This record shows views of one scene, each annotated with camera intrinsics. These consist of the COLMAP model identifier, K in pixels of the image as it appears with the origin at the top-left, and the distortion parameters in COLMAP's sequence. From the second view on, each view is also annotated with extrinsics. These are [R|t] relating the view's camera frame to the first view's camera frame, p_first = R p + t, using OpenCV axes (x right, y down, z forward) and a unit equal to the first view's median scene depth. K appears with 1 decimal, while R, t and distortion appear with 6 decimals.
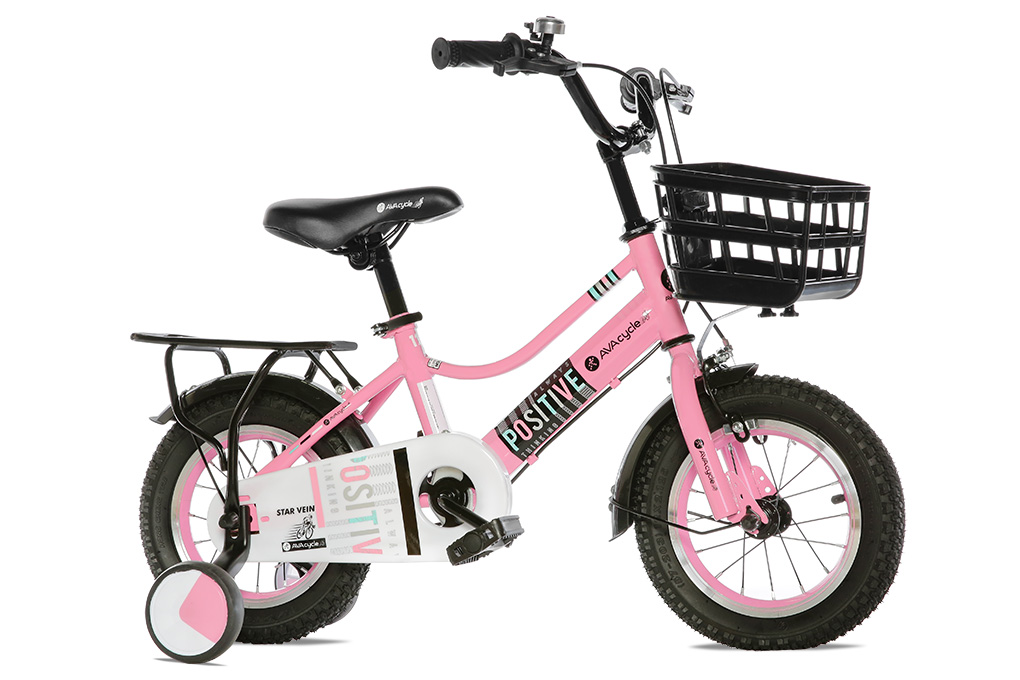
lens RADIAL K [[2020.2, 0, 510.0], [0, 2020.2, 340.0], [0, 0, 1]] dist [0.126834, 0.137677]
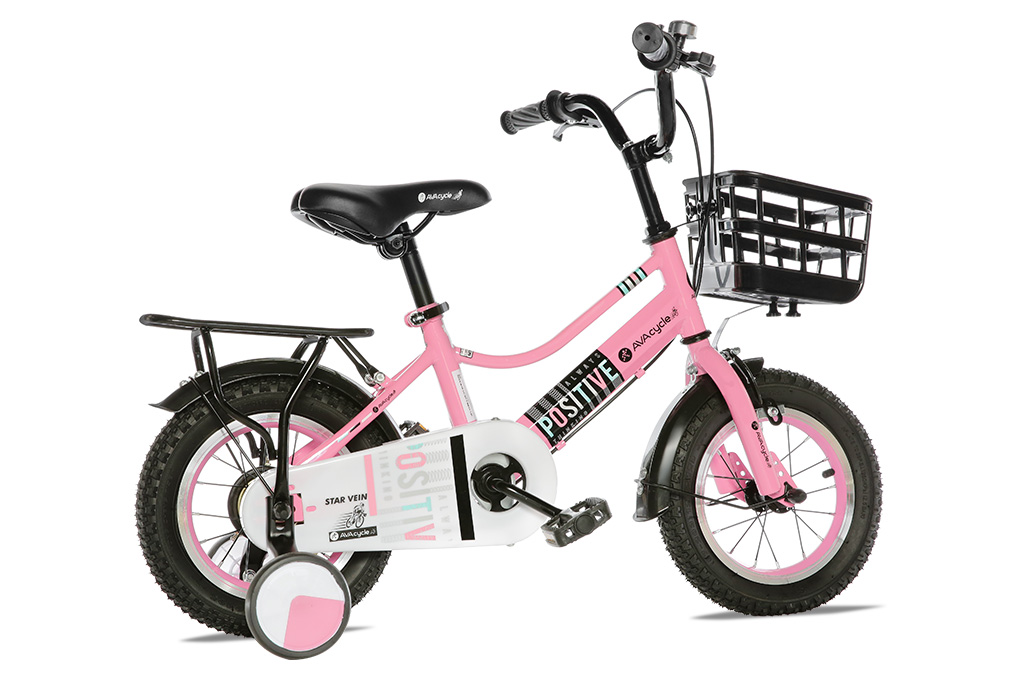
lens RADIAL K [[2020.2, 0, 510.0], [0, 2020.2, 340.0], [0, 0, 1]] dist [0.126834, 0.137677]
pose [[0.836654, 0.019705, 0.547377, -0.589063], [-0.019876, 0.999787, -0.005612, 0.010699], [-0.547371, -0.006184, 0.836867, 0.133265]]
